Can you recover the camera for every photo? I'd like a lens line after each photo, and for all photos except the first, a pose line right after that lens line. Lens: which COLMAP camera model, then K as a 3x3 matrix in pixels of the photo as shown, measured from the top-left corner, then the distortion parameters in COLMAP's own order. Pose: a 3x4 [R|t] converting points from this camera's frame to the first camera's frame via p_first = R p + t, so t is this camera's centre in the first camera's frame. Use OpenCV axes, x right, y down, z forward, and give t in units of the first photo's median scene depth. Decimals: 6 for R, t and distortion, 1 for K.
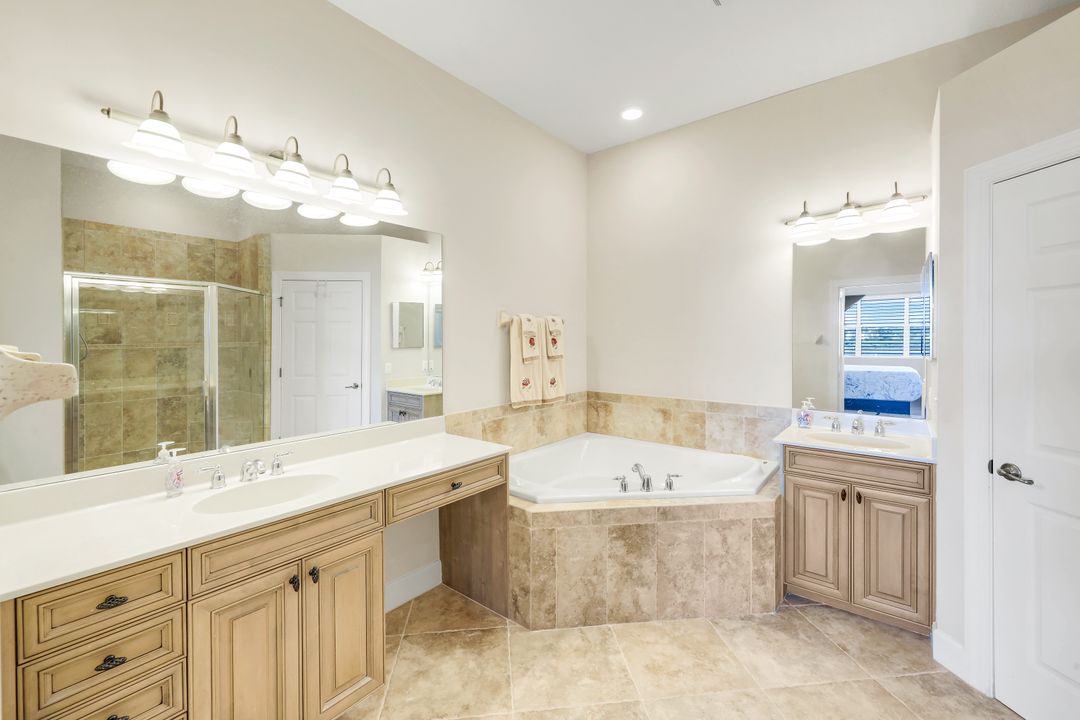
lens RADIAL K [[436.6, 0, 534.6], [0, 436.6, 341.8], [0, 0, 1]] dist [-0.002554, -0.000185]
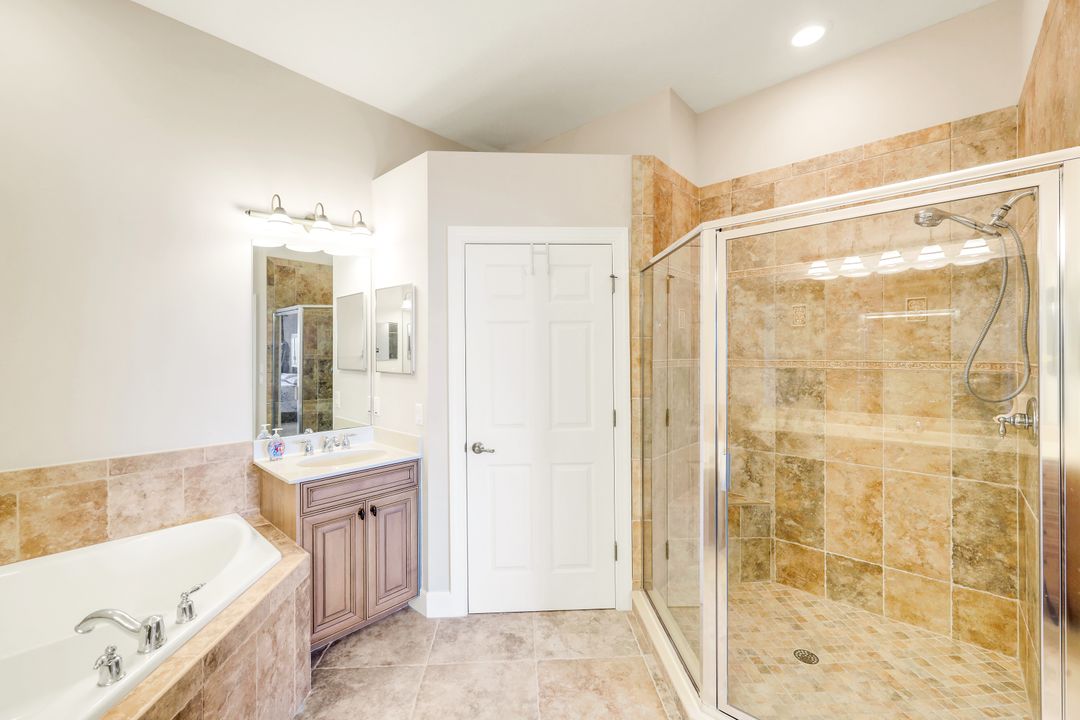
lens RADIAL K [[436.6, 0, 539.3], [0, 436.6, 353.9], [0, 0, 1]] dist [-0.002554, -0.000185]
pose [[0.056734, 0.001967, 0.998387, -0.244062], [0.008057, 0.999965, -0.002428, -0.005121], [-0.998357, 0.008181, 0.056716, 0.520342]]
